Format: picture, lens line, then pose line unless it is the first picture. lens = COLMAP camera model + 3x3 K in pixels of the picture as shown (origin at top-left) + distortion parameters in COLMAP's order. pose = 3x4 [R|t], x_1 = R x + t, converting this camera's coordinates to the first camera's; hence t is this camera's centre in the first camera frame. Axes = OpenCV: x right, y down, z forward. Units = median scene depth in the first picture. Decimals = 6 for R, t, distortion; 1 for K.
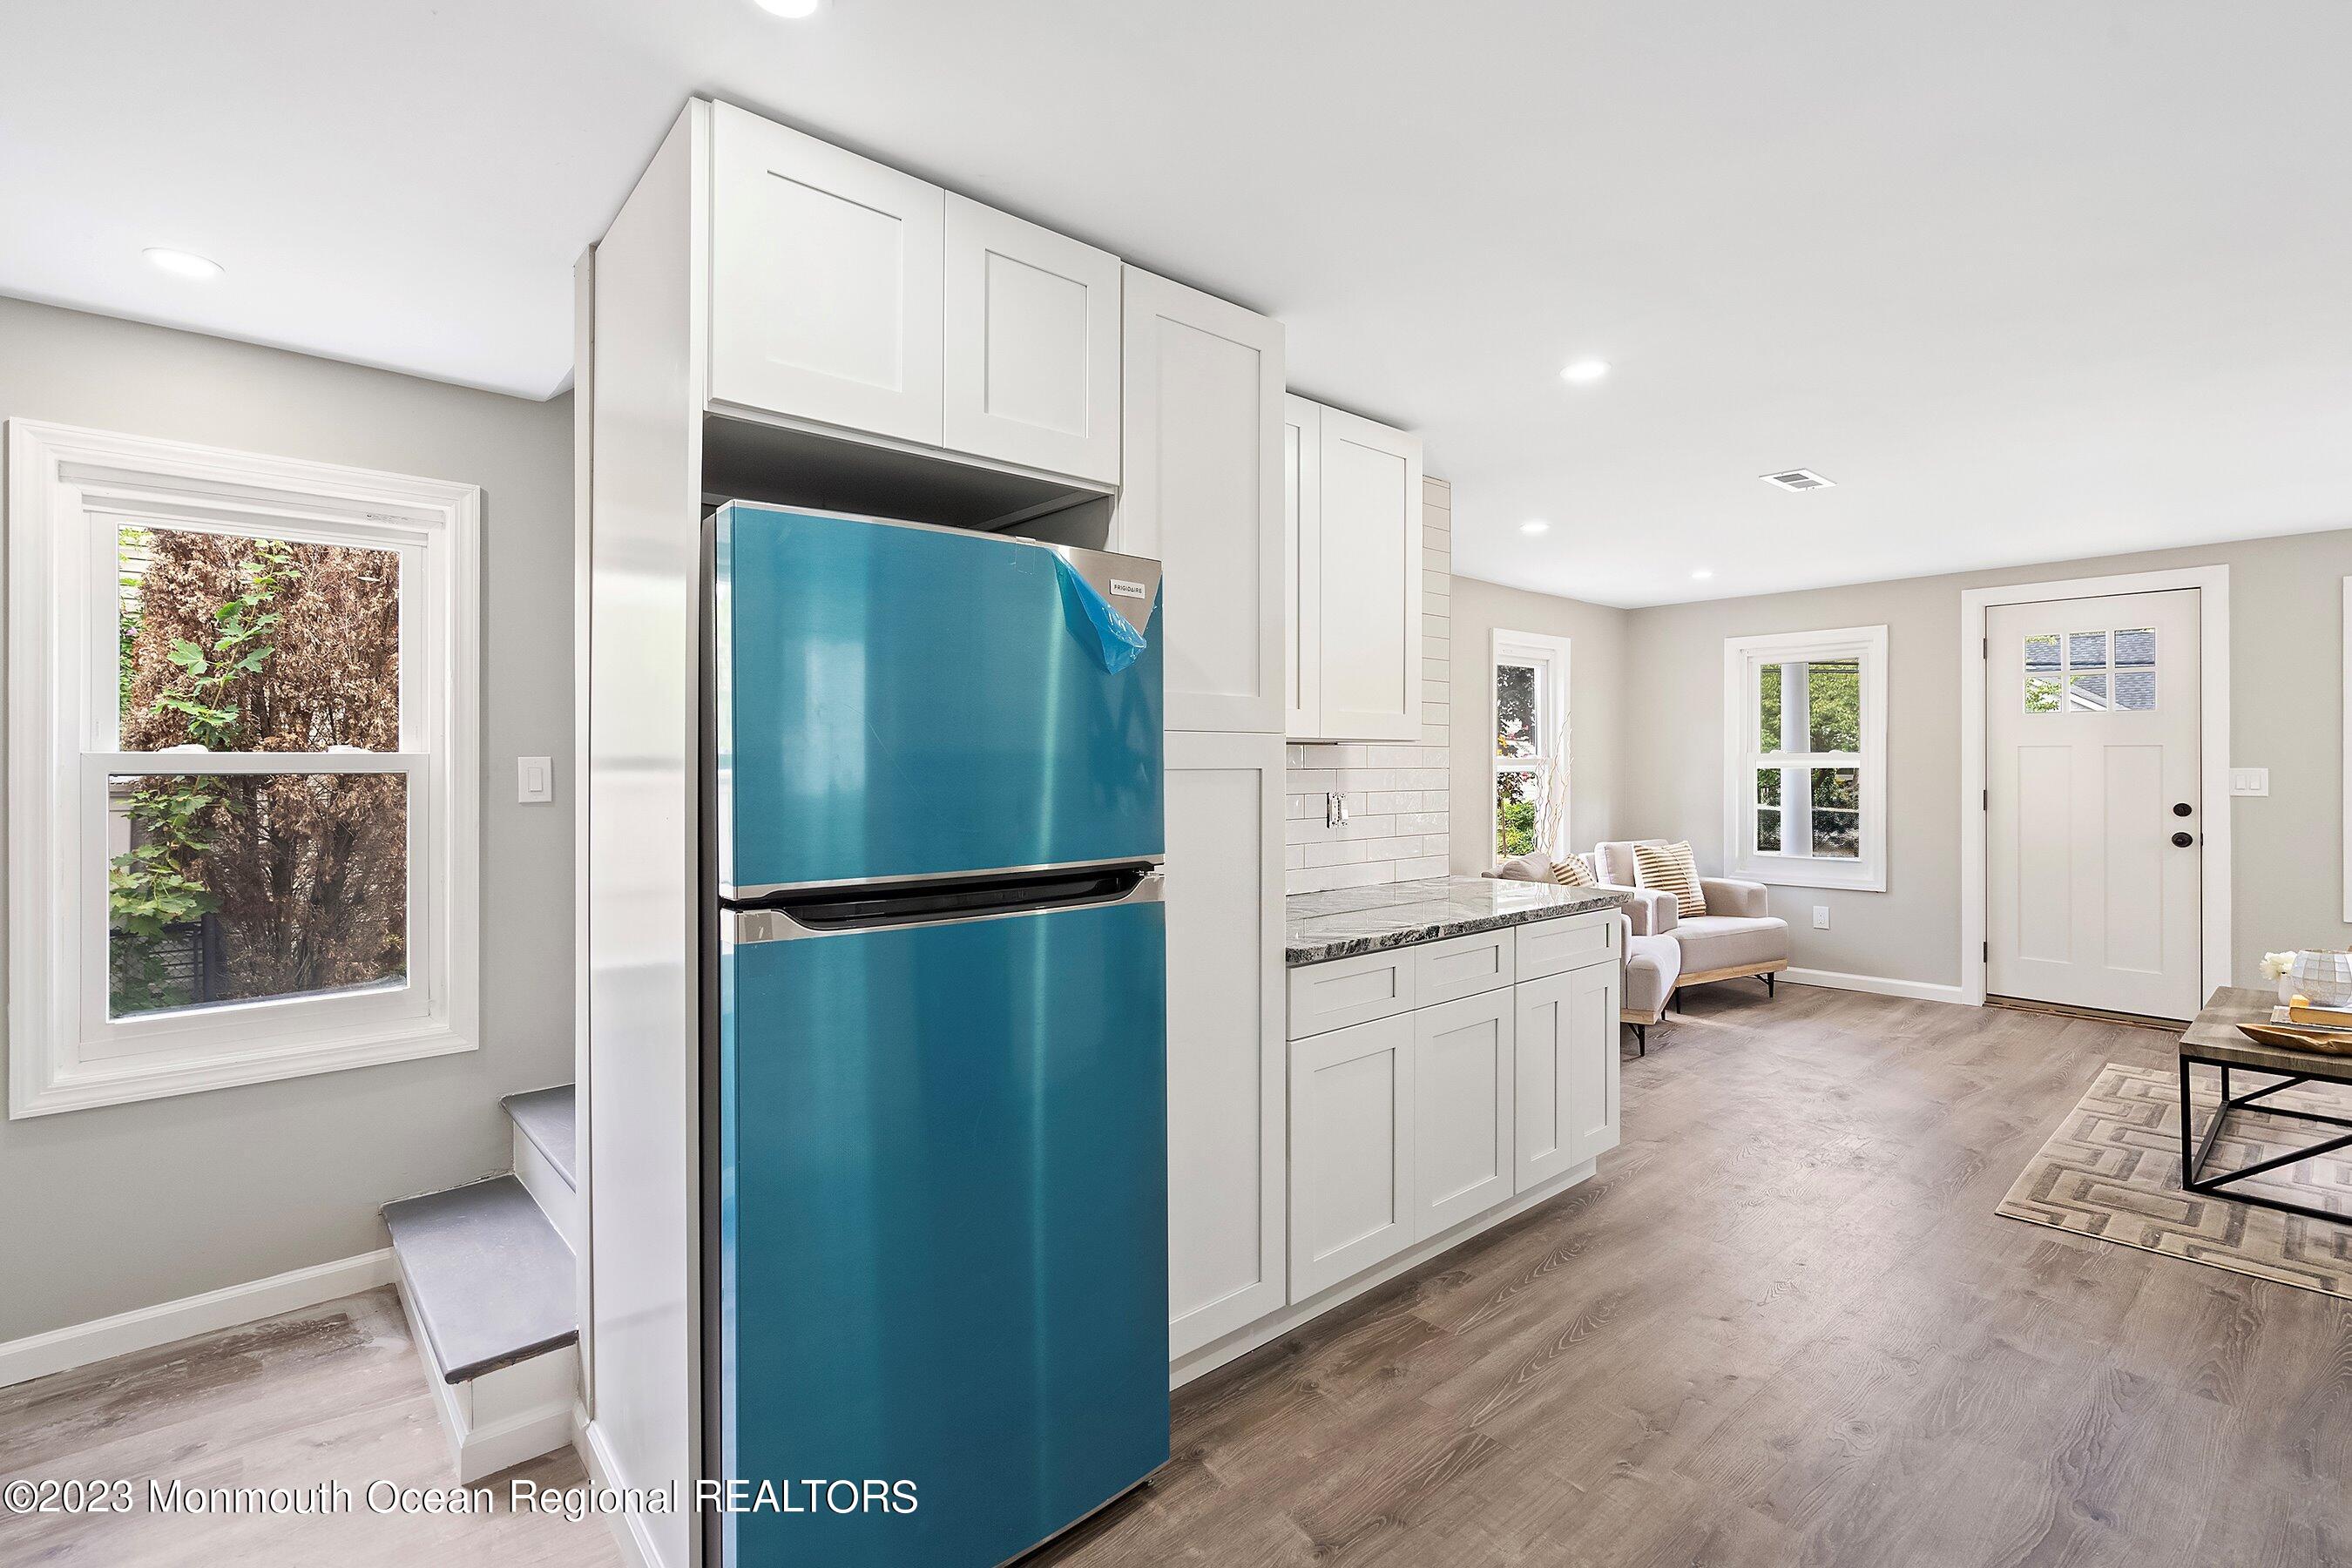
lens RADIAL K [[1075.1, 0, 1183.8], [0, 1075.1, 771.4], [0, 0, 1]] dist [-0.004645, 0.000359]
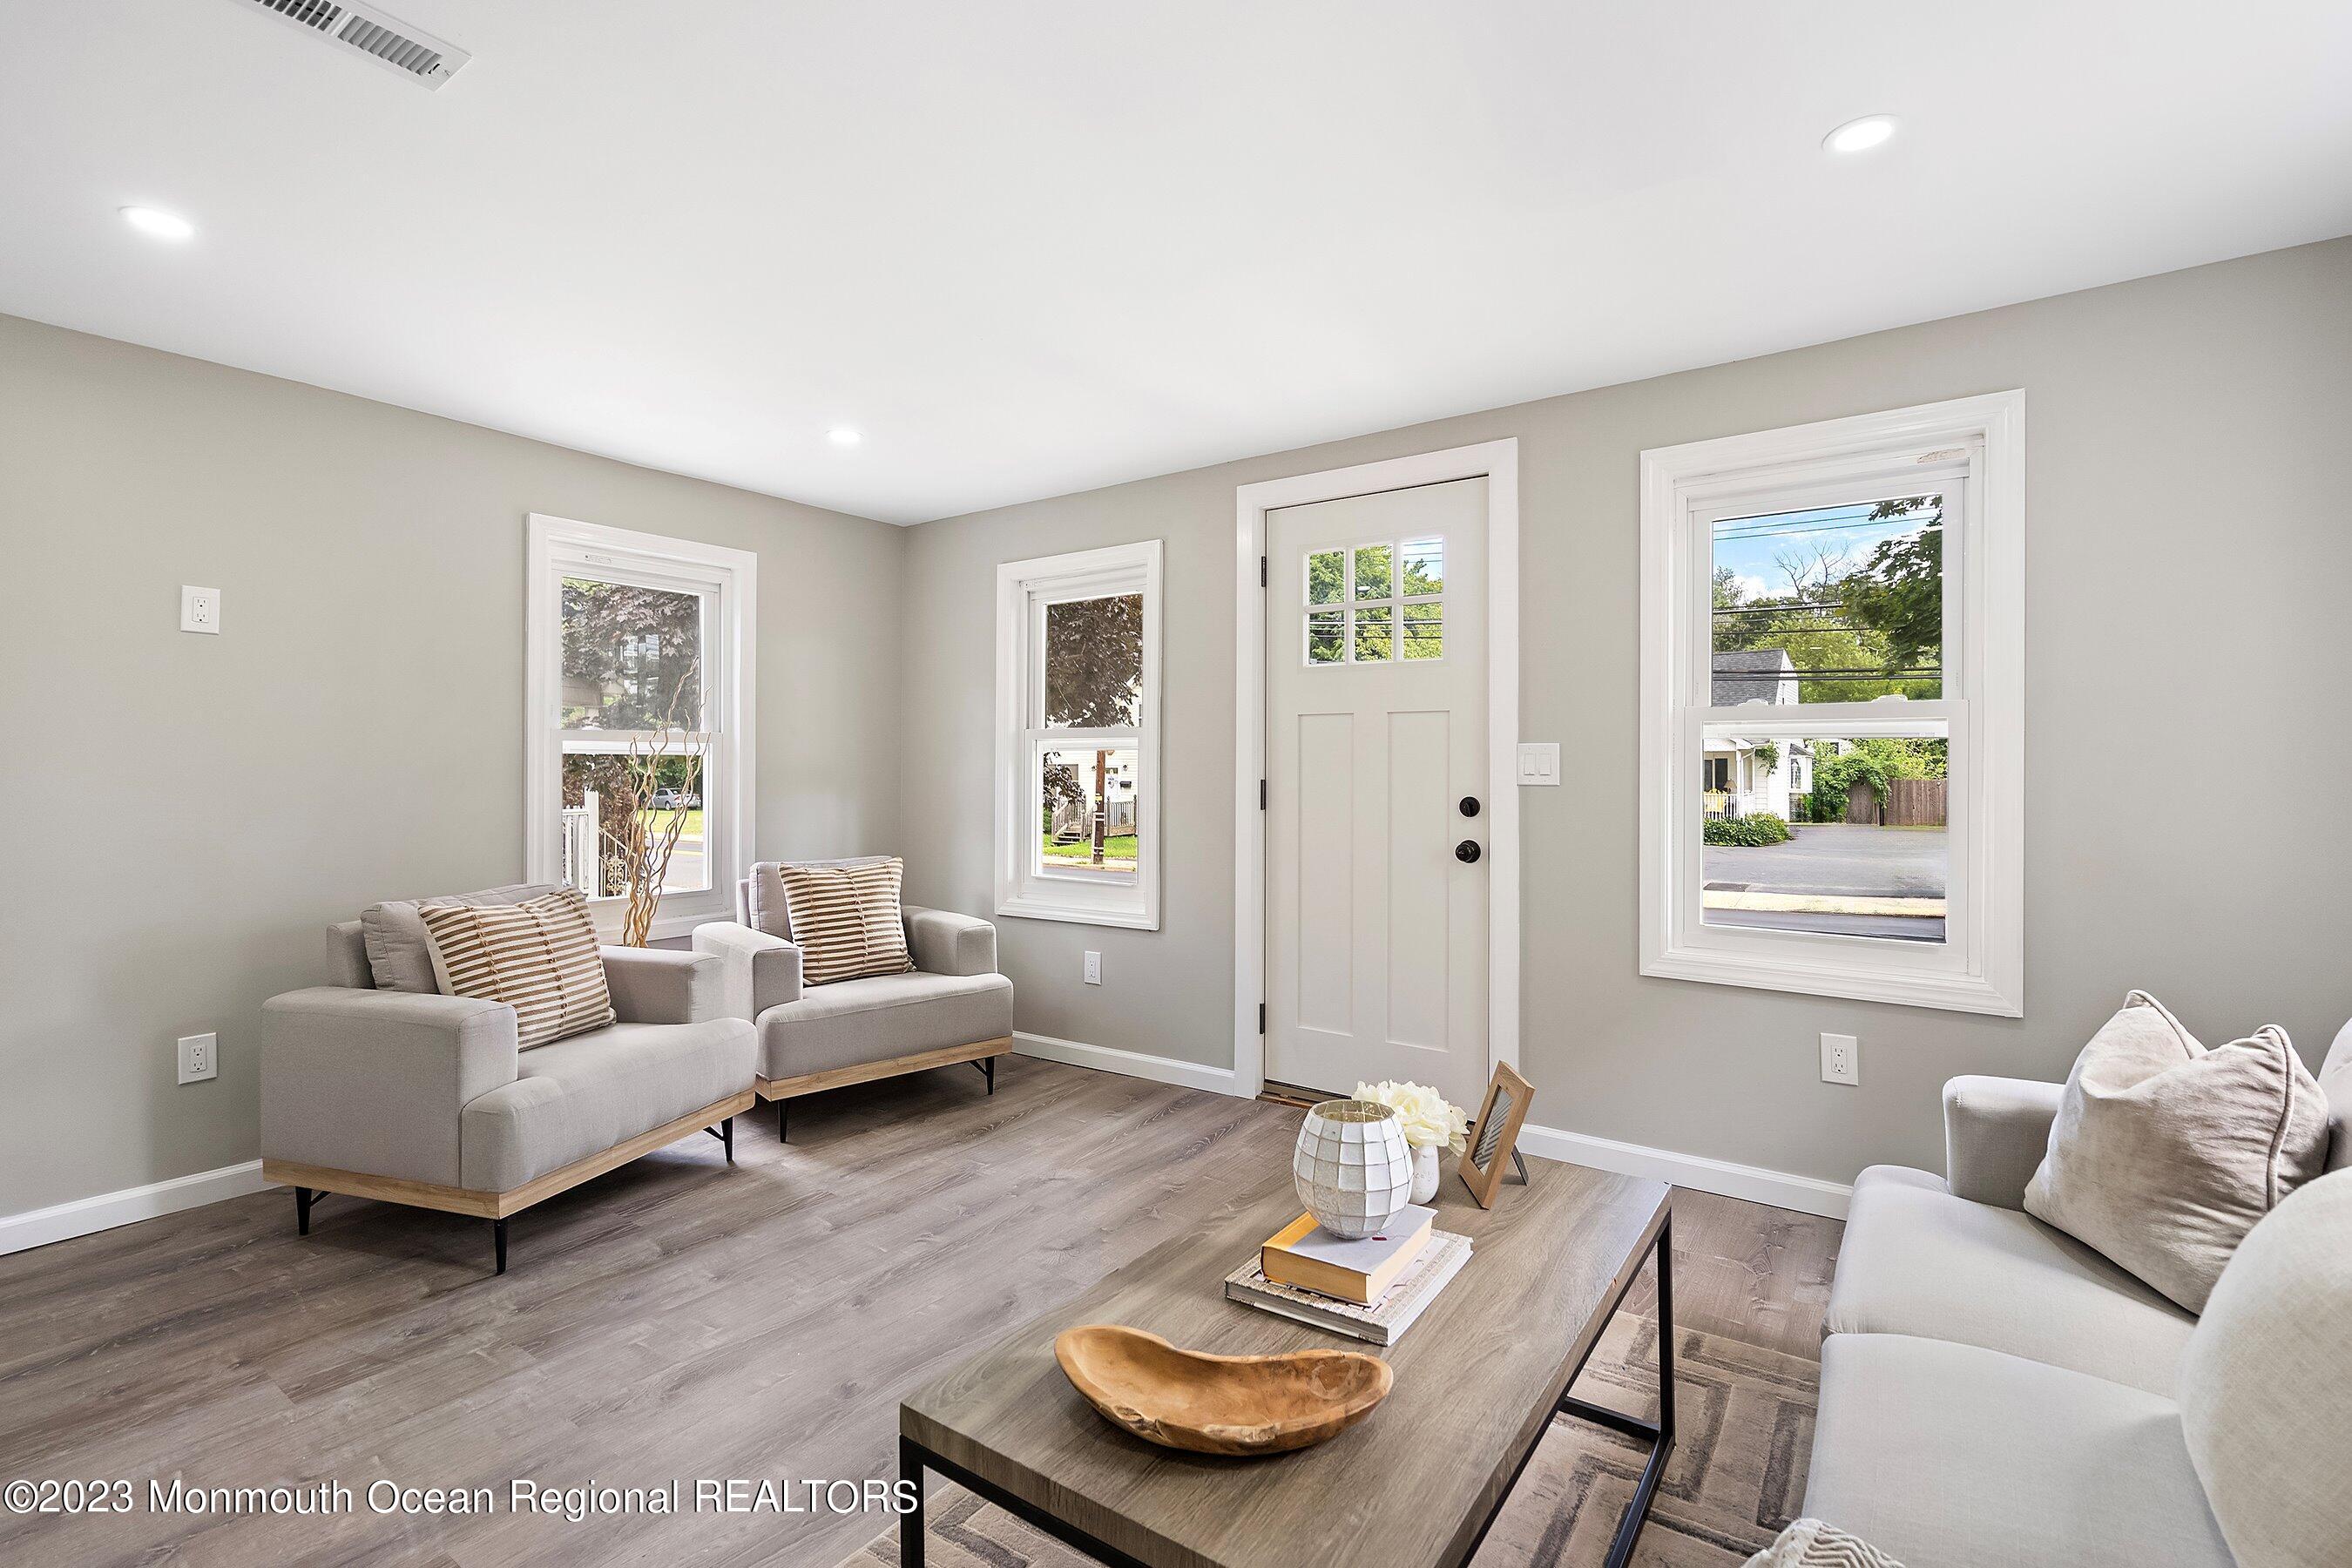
lens RADIAL K [[1075.1, 0, 1191.0], [0, 1075.1, 772.8], [0, 0, 1]] dist [-0.004645, 0.000359]
pose [[0.975226, 0.003177, 0.221189, 0.567352], [-0.002353, 0.999989, -0.003991, 0.016171], [-0.221199, 0.003372, 0.975223, 0.355387]]
